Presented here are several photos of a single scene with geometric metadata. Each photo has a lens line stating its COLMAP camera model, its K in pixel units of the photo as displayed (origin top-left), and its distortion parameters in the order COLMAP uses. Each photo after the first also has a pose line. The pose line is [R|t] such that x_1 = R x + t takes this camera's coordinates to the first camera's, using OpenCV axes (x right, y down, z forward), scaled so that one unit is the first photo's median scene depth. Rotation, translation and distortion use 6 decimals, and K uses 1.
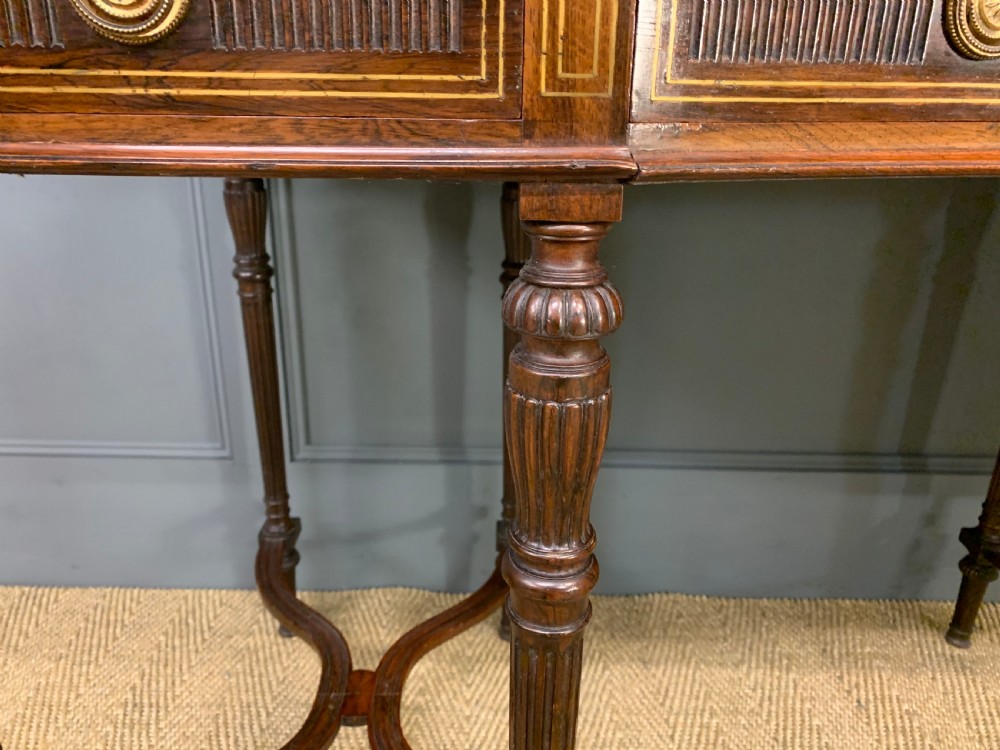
lens RADIAL K [[773.0, 0, 486.2], [0, 773.0, 368.3], [0, 0, 1]] dist [0.003920, 0.001700]
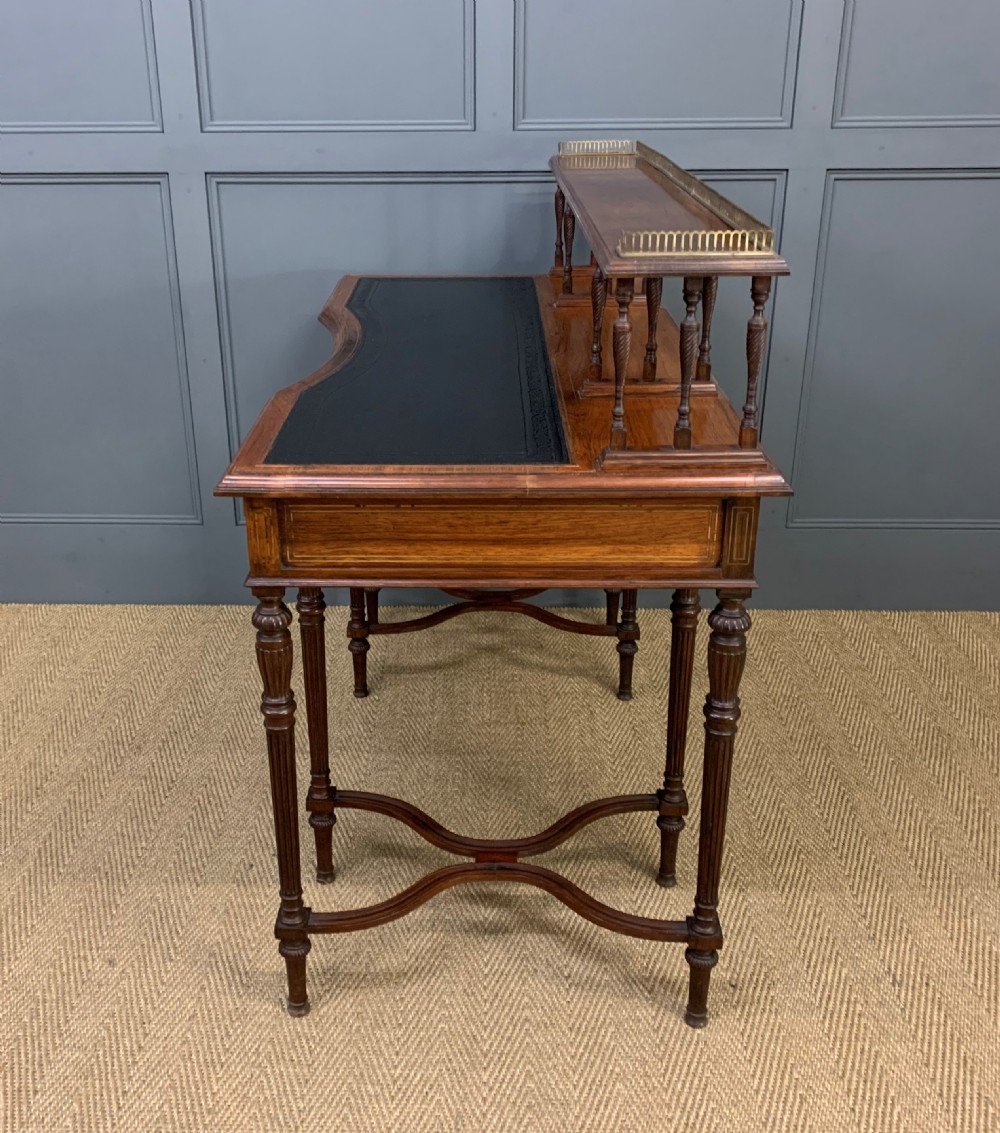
lens RADIAL K [[1257.9, 0, 451.9], [0, 1257.9, 555.6], [0, 0, 1]] dist [0.032076, 0.000000]
pose [[0.999470, -0.011210, -0.030576, 0.335888], [0.012383, 0.999185, 0.038417, 0.090734], [0.030120, -0.038775, 0.998794, -1.907612]]
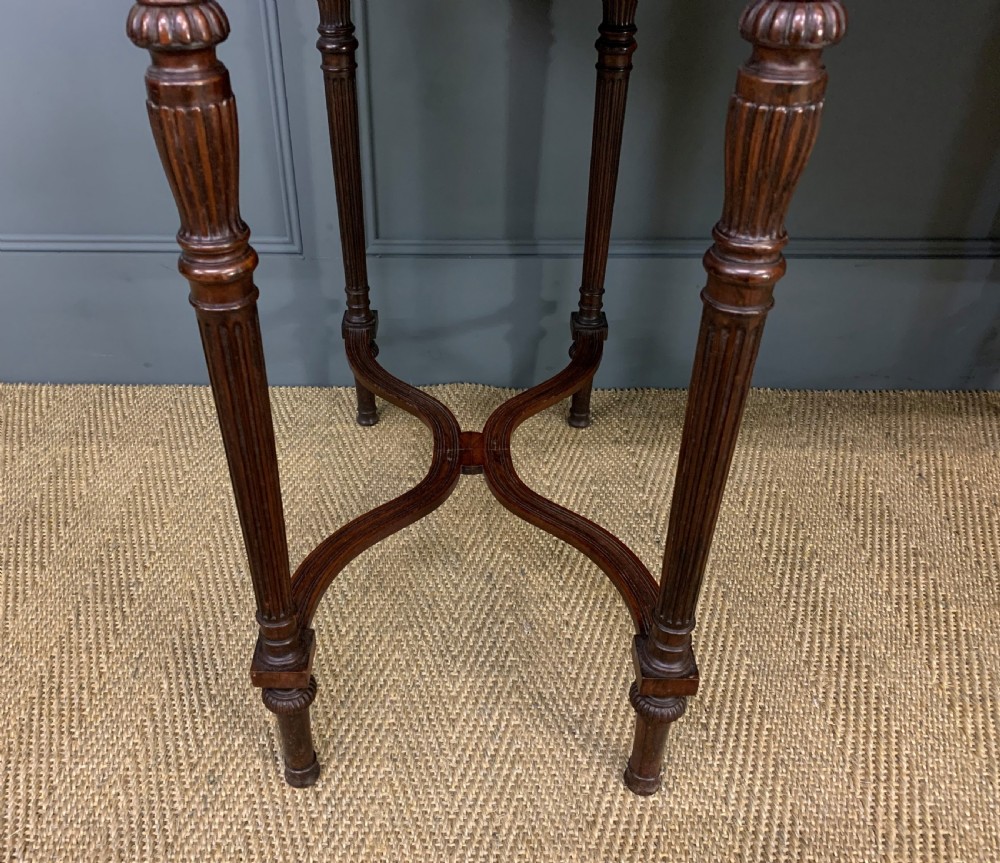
lens RADIAL K [[881.8, 0, 436.5], [0, 881.8, 429.1], [0, 0, 1]] dist [0.063790, -0.091158]
pose [[0.999614, -0.006991, -0.026876, -0.133654], [0.013513, 0.967942, 0.250808, 0.055318], [0.024261, -0.251075, 0.967664, -0.159543]]
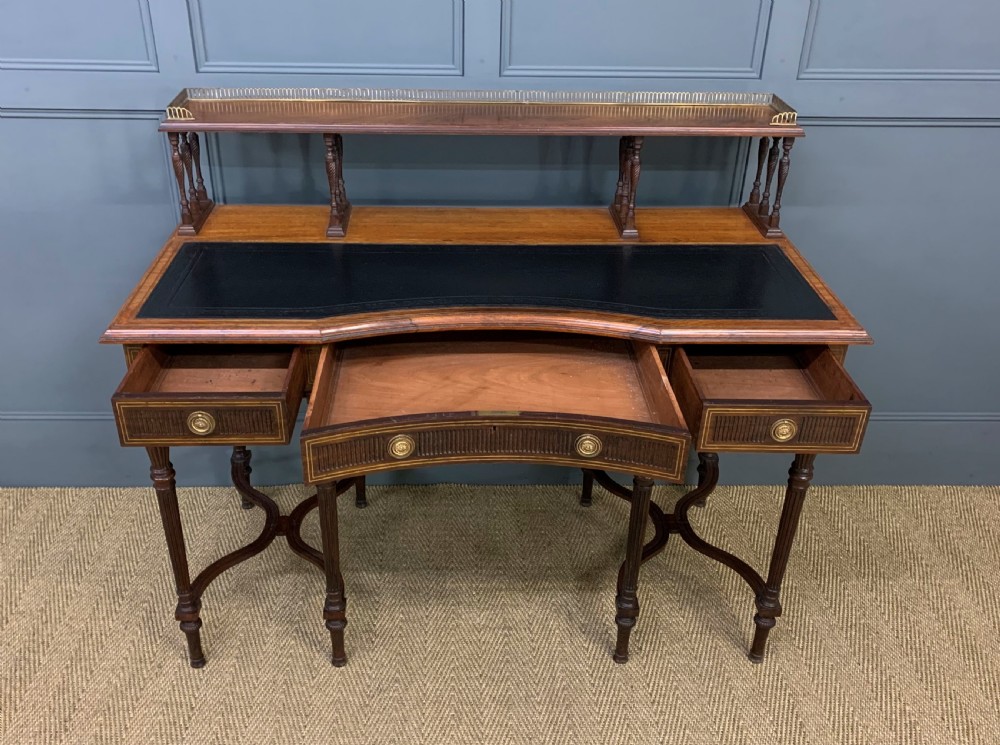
lens RADIAL K [[972.6, 0, 484.3], [0, 972.6, 394.1], [0, 0, 1]] dist [0.016049, 0.000000]
pose [[0.999236, -0.016734, 0.035315, 0.273619], [0.010307, 0.984537, 0.174871, -0.378983], [-0.037696, -0.174374, 0.983958, -1.455853]]
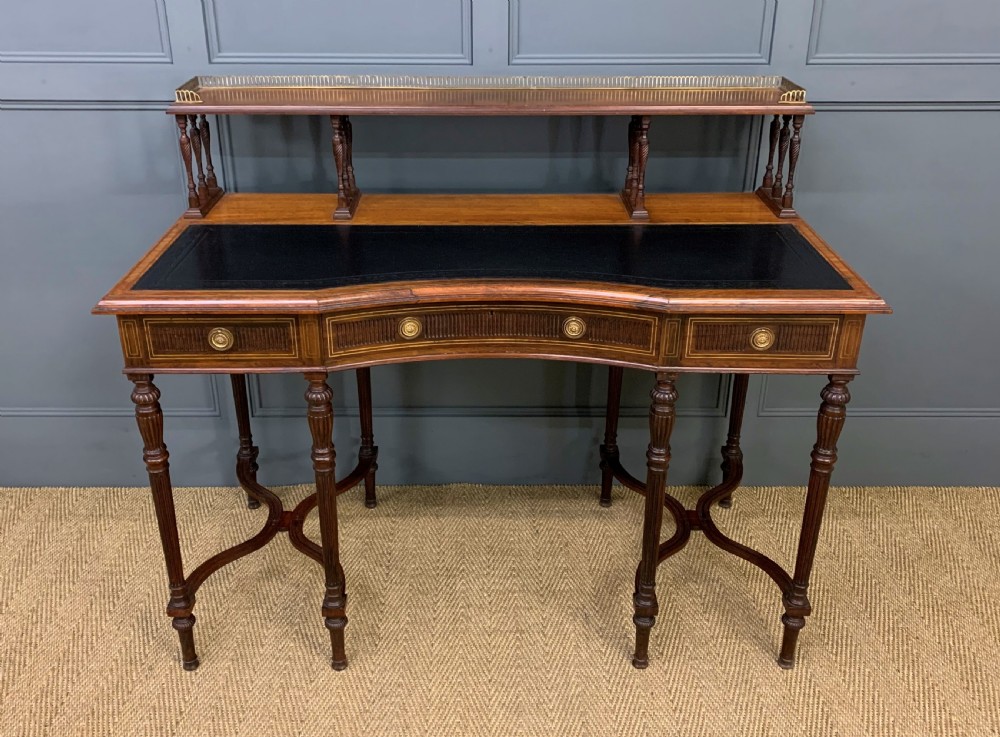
lens RADIAL K [[966.6, 0, 494.7], [0, 966.6, 322.0], [0, 0, 1]] dist [0.016020, 0.000000]
pose [[0.999803, -0.017229, 0.009811, 0.333021], [0.016595, 0.997974, 0.061415, -0.255865], [-0.010849, -0.061240, 0.998064, -1.400837]]
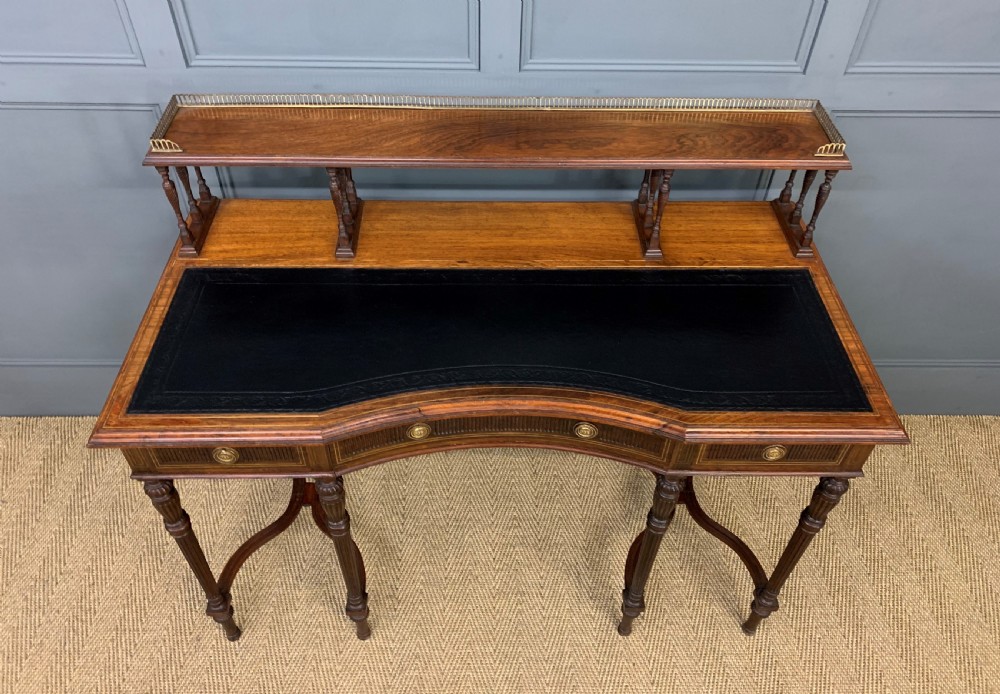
lens RADIAL K [[795.0, 0, 504.3], [0, 795.0, 301.1], [0, 0, 1]] dist [0.012102, 0.004861]
pose [[0.999547, -0.014428, 0.026422, 0.314638], [0.002688, 0.916940, 0.399017, -0.901517], [-0.029984, -0.398765, 0.916563, -0.882176]]
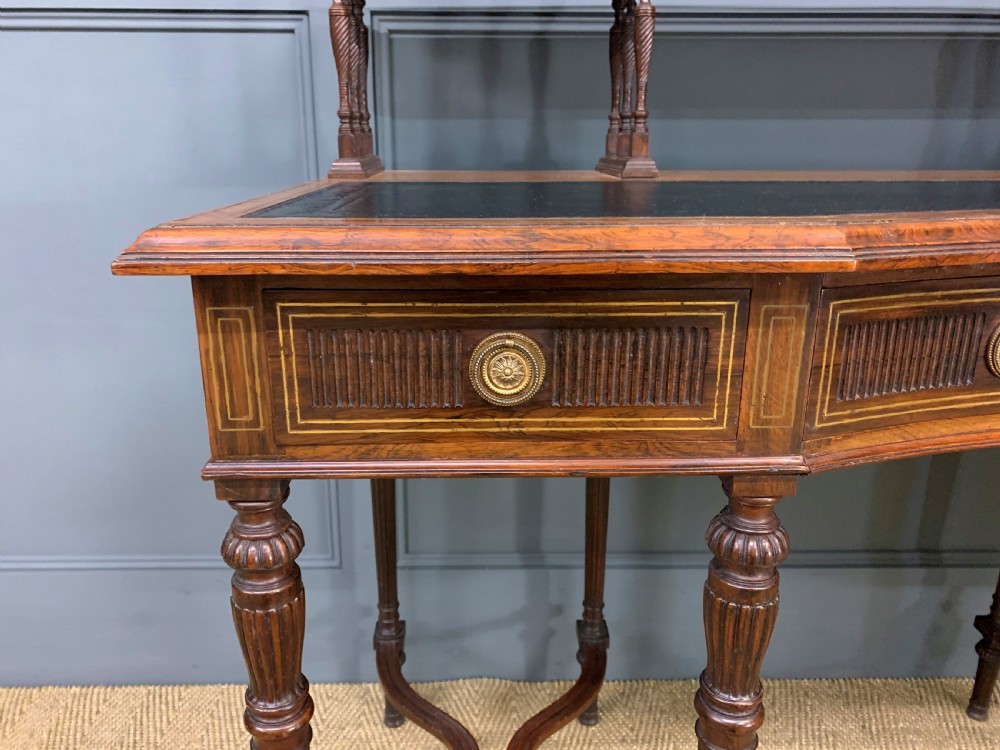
lens RADIAL K [[773.0, 0, 481.9], [0, 773.0, 367.8], [0, 0, 1]] dist [0.003920, 0.001700]
pose [[0.999635, -0.018538, 0.019631, -0.144034], [0.019777, 0.997693, -0.064948, -0.105334], [-0.018382, 0.065312, 0.997696, -0.172774]]
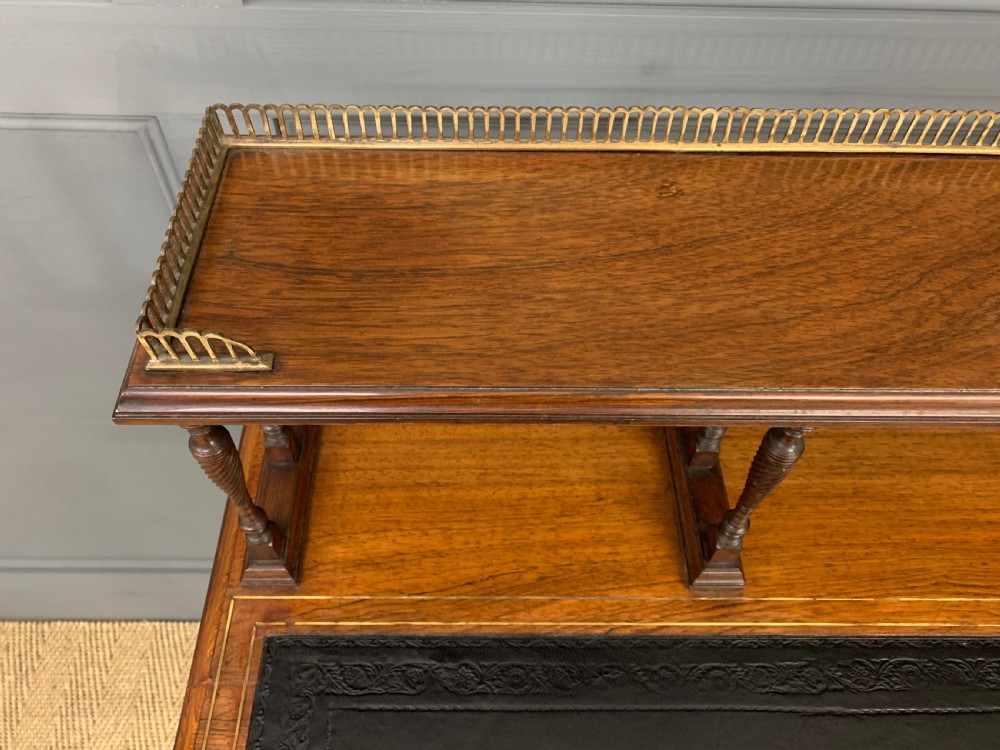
lens RADIAL K [[773.0, 0, 495.0], [0, 773.0, 355.2], [0, 0, 1]] dist [0.003920, 0.001700]
pose [[0.999645, -0.005012, 0.026182, -0.125676], [-0.010018, 0.839540, 0.543205, -0.774498], [-0.024704, -0.543274, 0.839192, 0.254825]]
